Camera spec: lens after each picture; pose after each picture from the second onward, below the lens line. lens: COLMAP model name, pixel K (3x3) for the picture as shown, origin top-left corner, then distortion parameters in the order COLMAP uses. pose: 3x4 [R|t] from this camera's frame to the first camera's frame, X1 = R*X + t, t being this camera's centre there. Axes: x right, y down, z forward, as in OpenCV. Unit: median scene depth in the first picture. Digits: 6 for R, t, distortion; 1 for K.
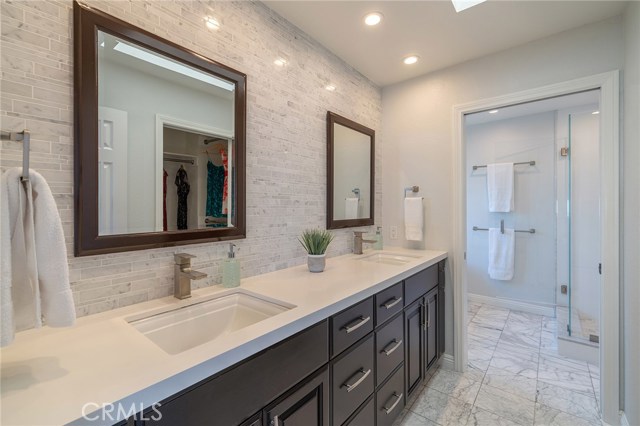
lens RADIAL K [[277.2, 0, 315.5], [0, 277.2, 210.3], [0, 0, 1]] dist [0.003351, 0.000204]
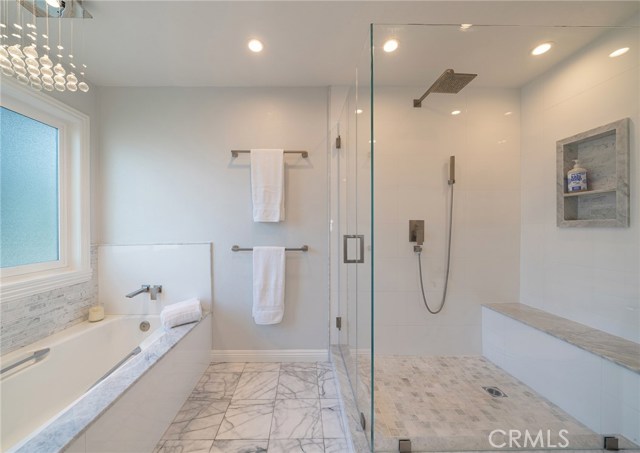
lens RADIAL K [[229.7, 0, 305.5], [0, 229.7, 228.9], [0, 0, 1]] dist [-0.005276, -0.000265]
pose [[0.756699, -0.011645, 0.653659, 0.382854], [0.002958, 0.999892, 0.014389, 0.014945], [-0.653756, -0.008954, 0.756652, 0.536054]]
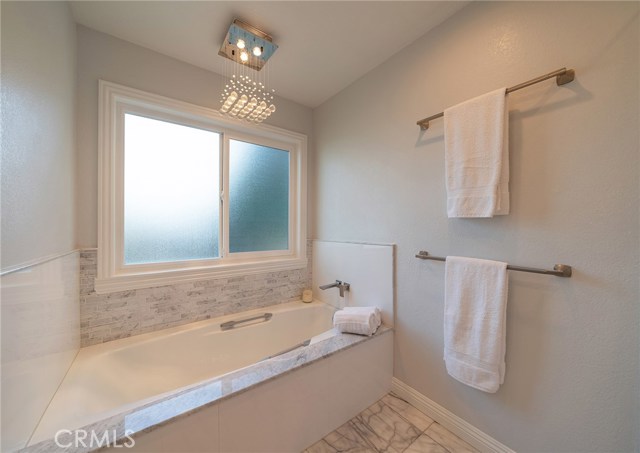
lens RADIAL K [[229.7, 0, 317.1], [0, 229.7, 226.6], [0, 0, 1]] dist [-0.005276, -0.000265]
pose [[0.968405, 0.004602, -0.249339, 0.539763], [-0.002319, 0.999953, 0.009451, 0.015878], [0.249371, -0.008574, 0.968370, 0.630698]]
